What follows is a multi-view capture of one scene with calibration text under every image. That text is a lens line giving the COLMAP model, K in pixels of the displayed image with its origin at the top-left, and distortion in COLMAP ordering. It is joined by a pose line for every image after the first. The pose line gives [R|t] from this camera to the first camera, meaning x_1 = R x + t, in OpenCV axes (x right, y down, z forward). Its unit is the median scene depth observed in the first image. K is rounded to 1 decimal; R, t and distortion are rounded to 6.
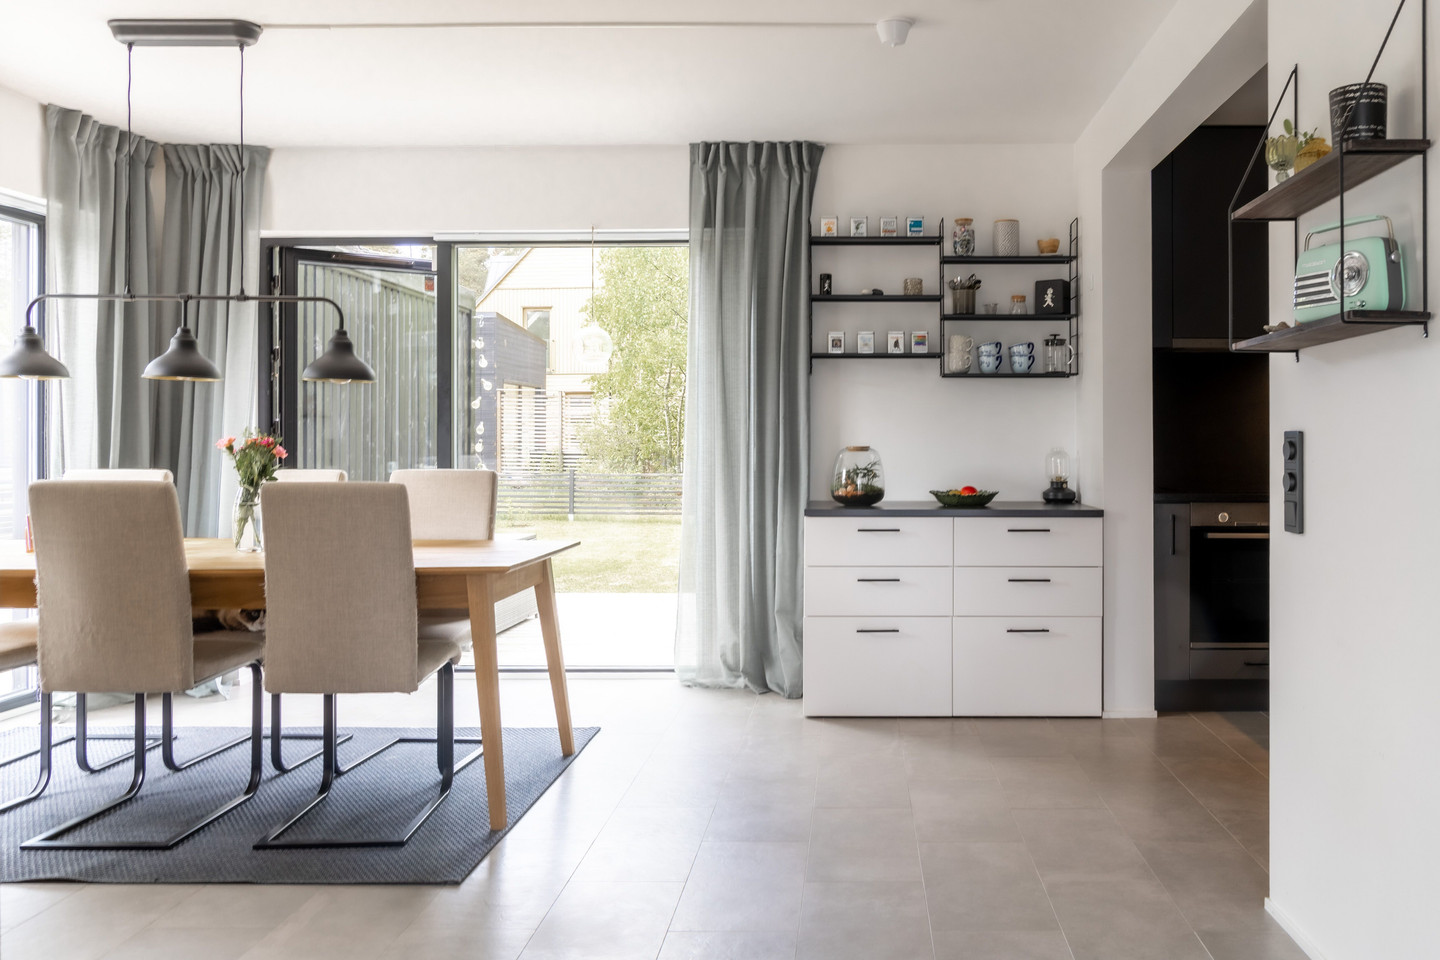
lens RADIAL K [[1830.6, 0, 720.0], [0, 1830.6, 480.0], [0, 0, 1]] dist [0.002967, 0.012623]
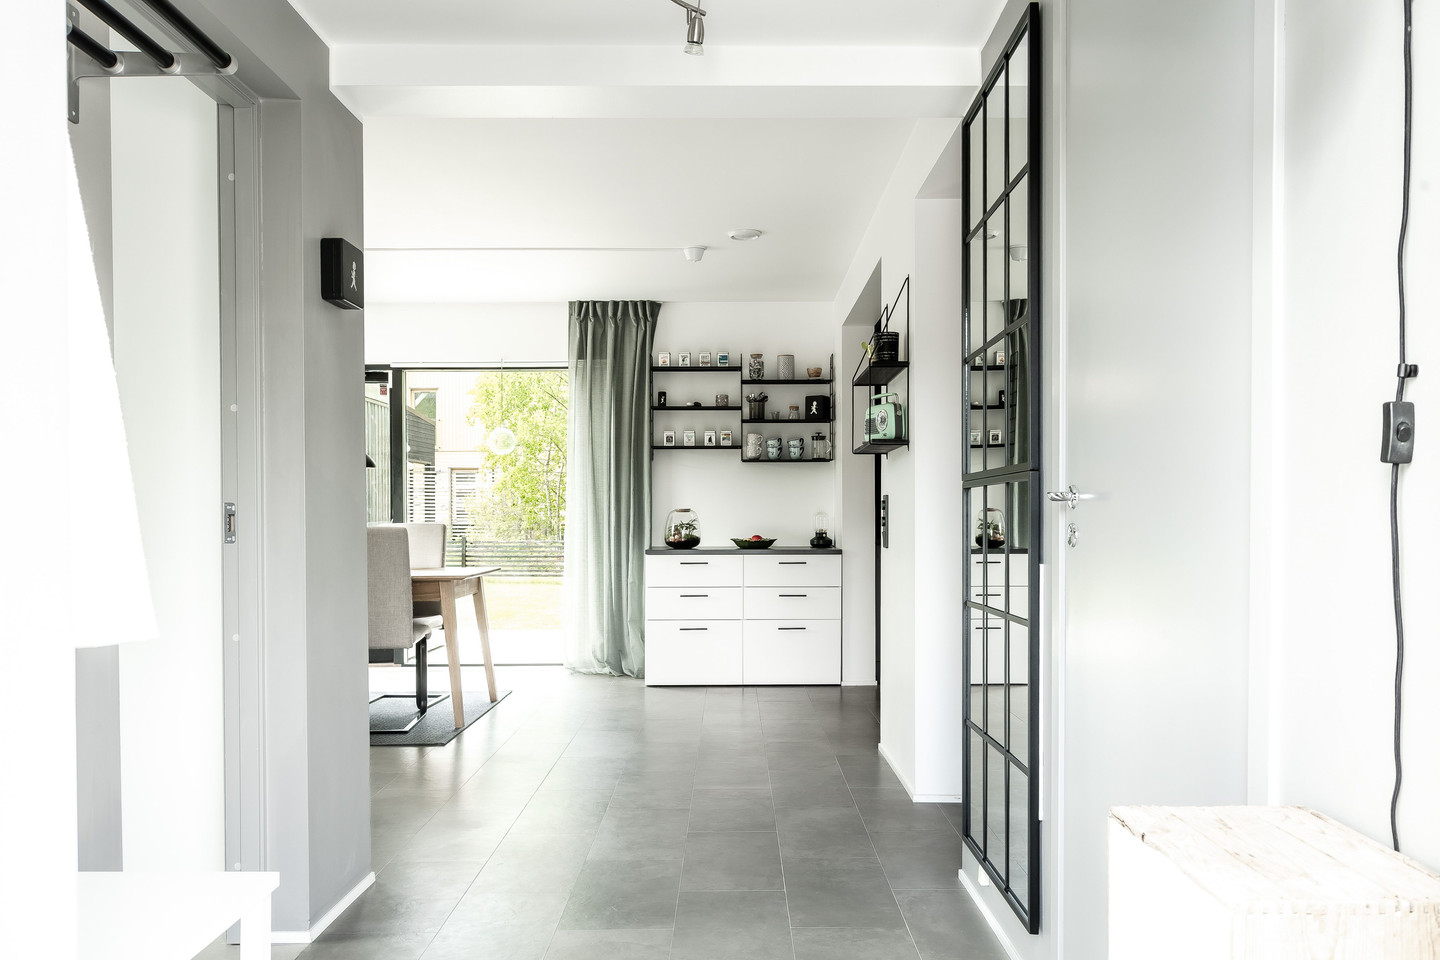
lens RADIAL K [[1707.8, 0, 719.4], [0, 1707.8, 514.8], [0, 0, 1]] dist [-0.008735, 0.000045]
pose [[0.997386, -0.003559, 0.072171, 0.004461], [0.005022, 0.999785, -0.020098, 0.013614], [-0.072084, 0.020408, 0.997190, -0.360741]]
